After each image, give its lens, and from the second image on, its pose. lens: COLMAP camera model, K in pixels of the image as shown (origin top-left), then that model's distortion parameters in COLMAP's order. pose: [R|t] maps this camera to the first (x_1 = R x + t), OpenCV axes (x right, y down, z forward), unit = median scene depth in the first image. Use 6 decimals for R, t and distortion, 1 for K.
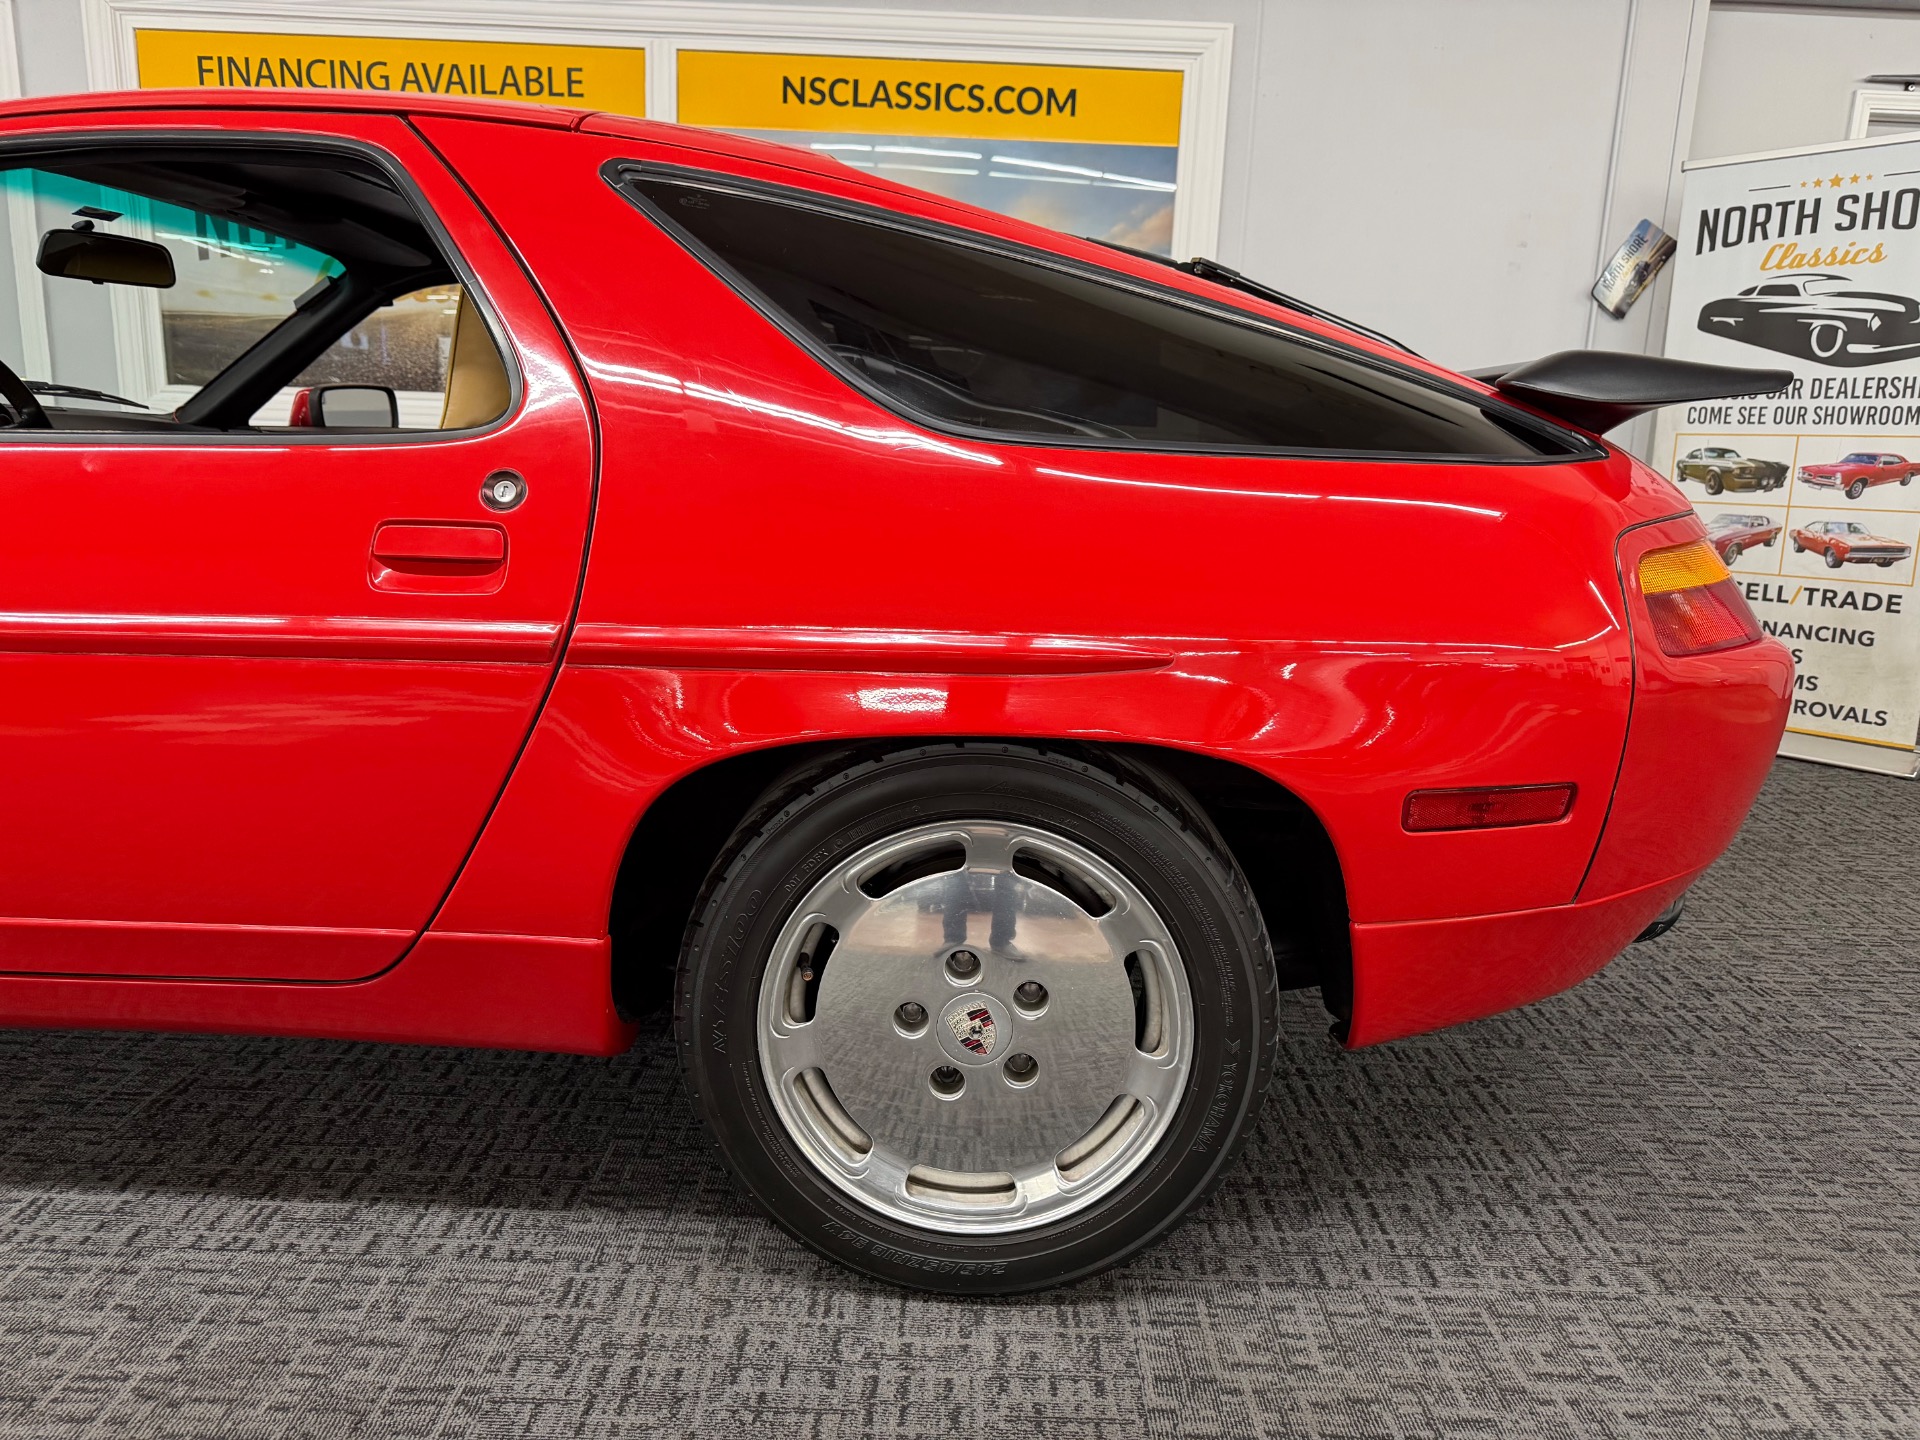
lens RADIAL K [[1376.7, 0, 960.0], [0, 1376.7, 720.0], [0, 0, 1]] dist [0.019627, -0.021294]
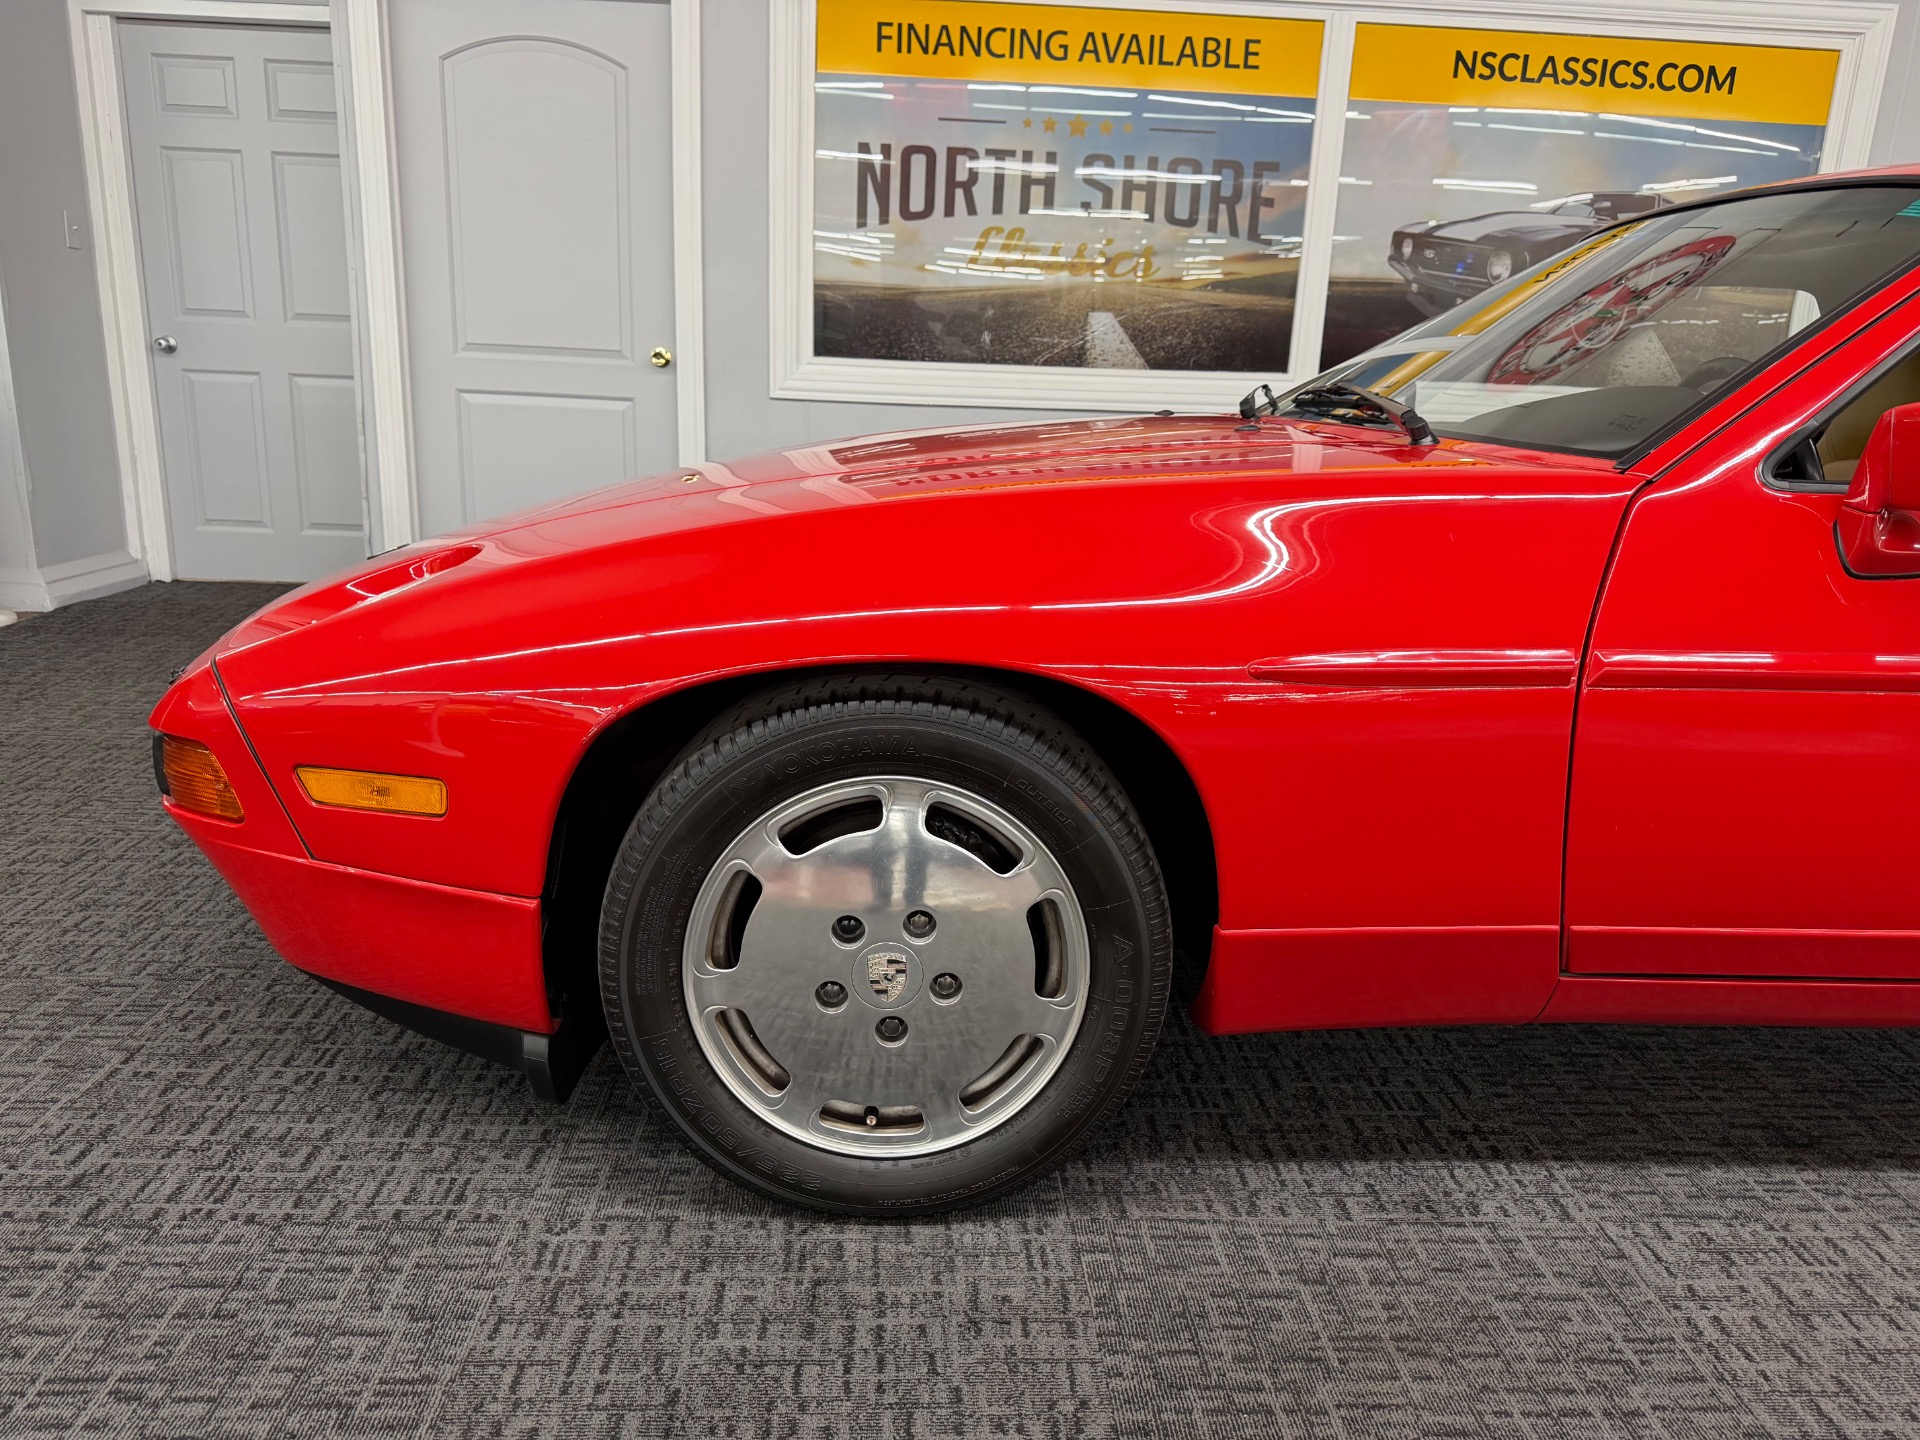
lens RADIAL K [[1365.9, 0, 956.7], [0, 1365.9, 719.6], [0, 0, 1]] dist [0.021630, -0.027638]
pose [[0.998715, -0.009767, 0.049722, -0.589854], [0.007569, 0.998994, 0.044194, -0.026525], [-0.050104, -0.043760, 0.997785, -0.003384]]
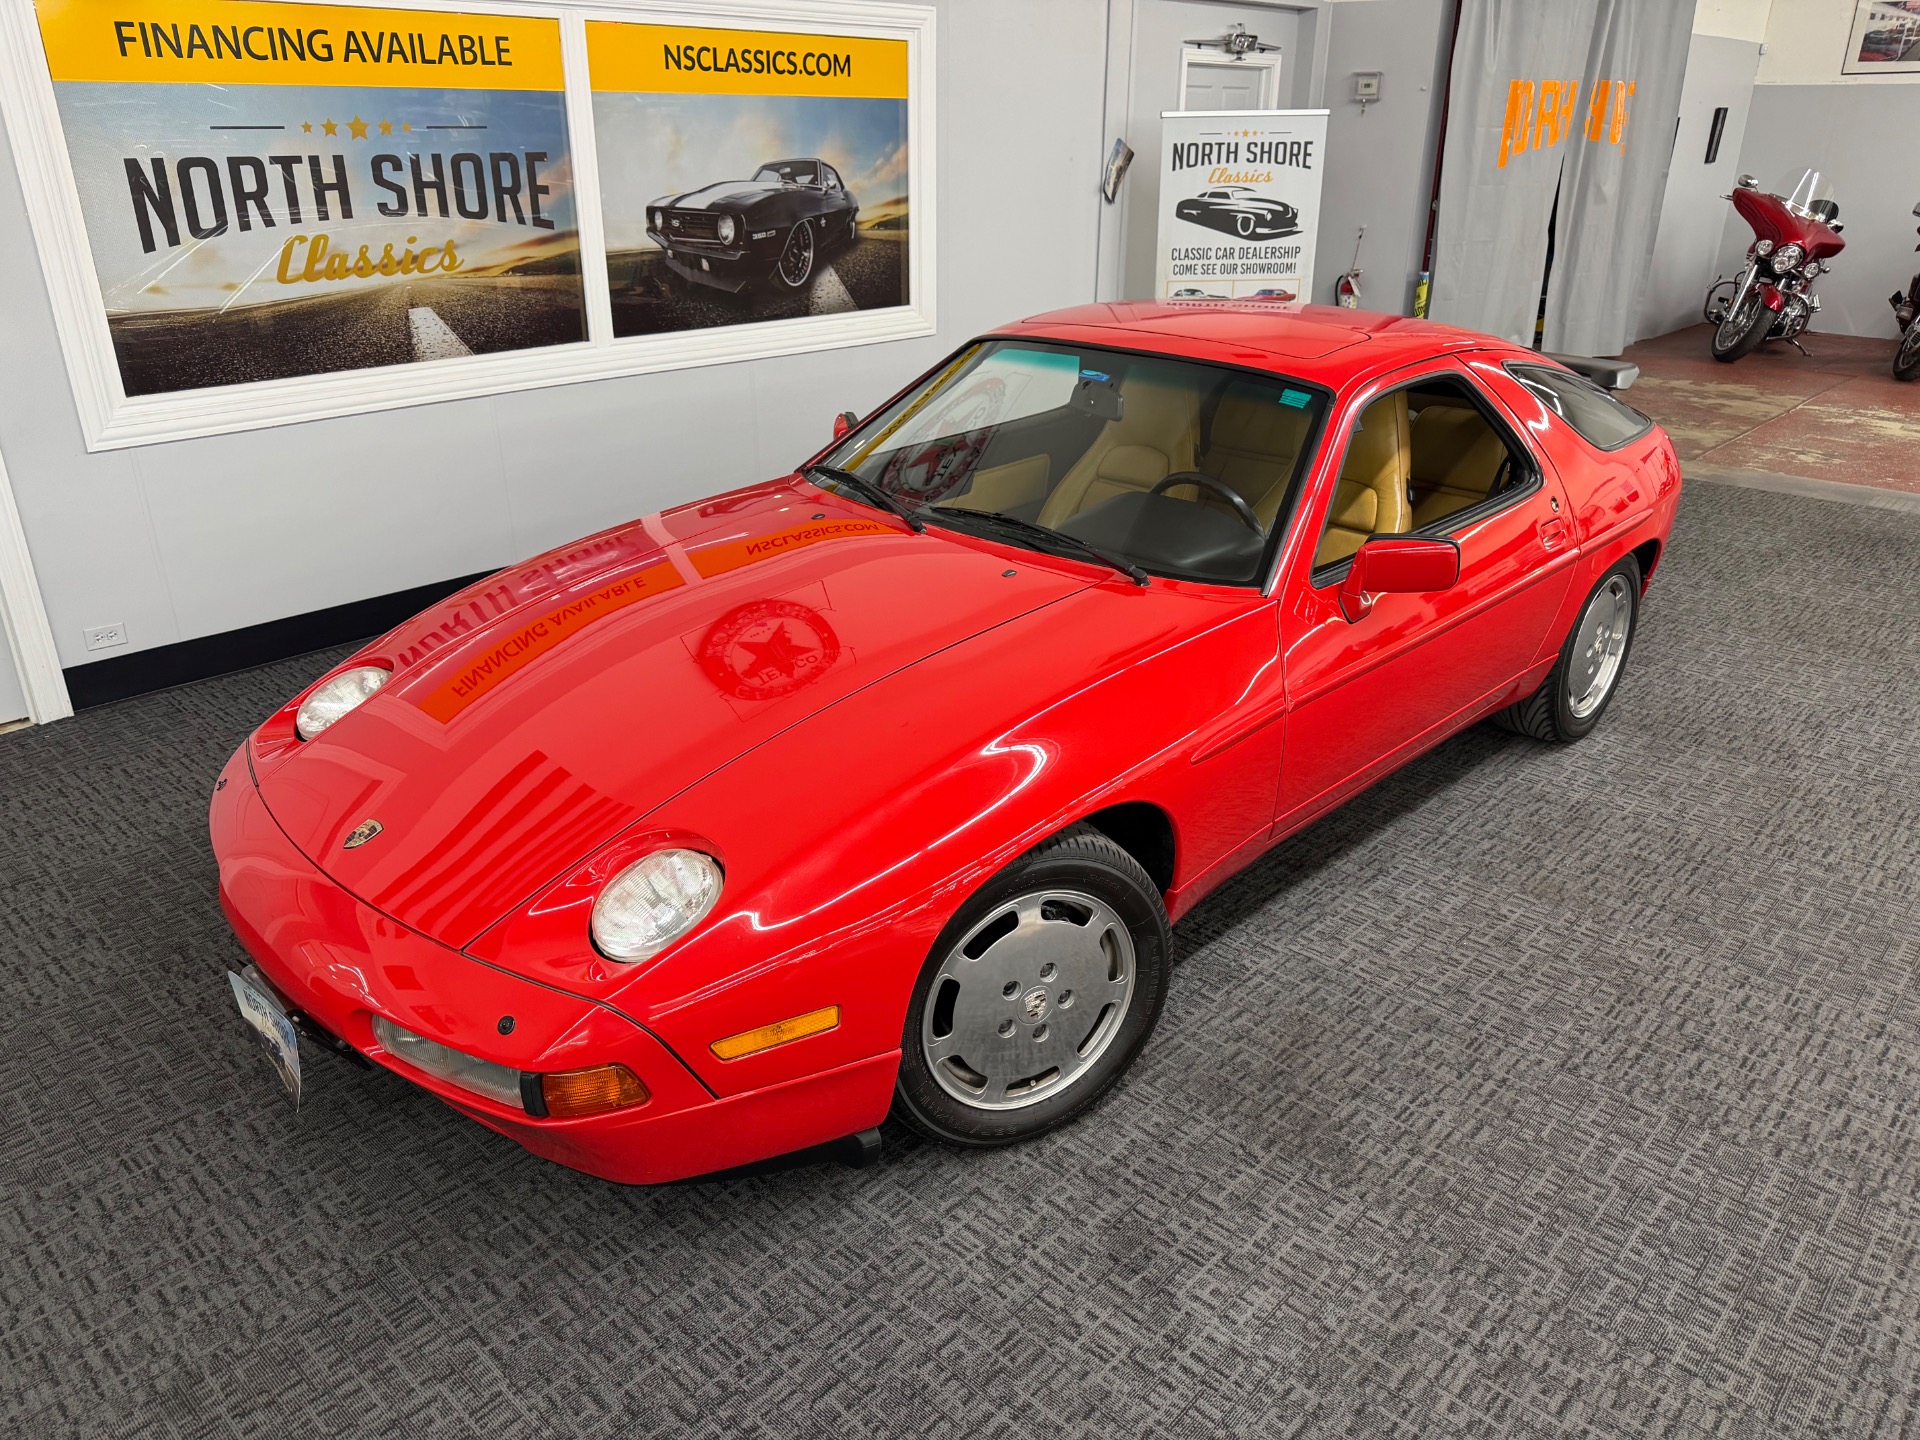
lens RADIAL K [[1372.3, 0, 954.6], [0, 1372.3, 717.0], [0, 0, 1]] dist [0.005712, -0.006682]
pose [[0.686350, -0.319774, 0.653198, -0.965829], [0.172576, 0.944107, 0.280854, -0.231260], [-0.706499, -0.080038, 0.703174, -0.033019]]
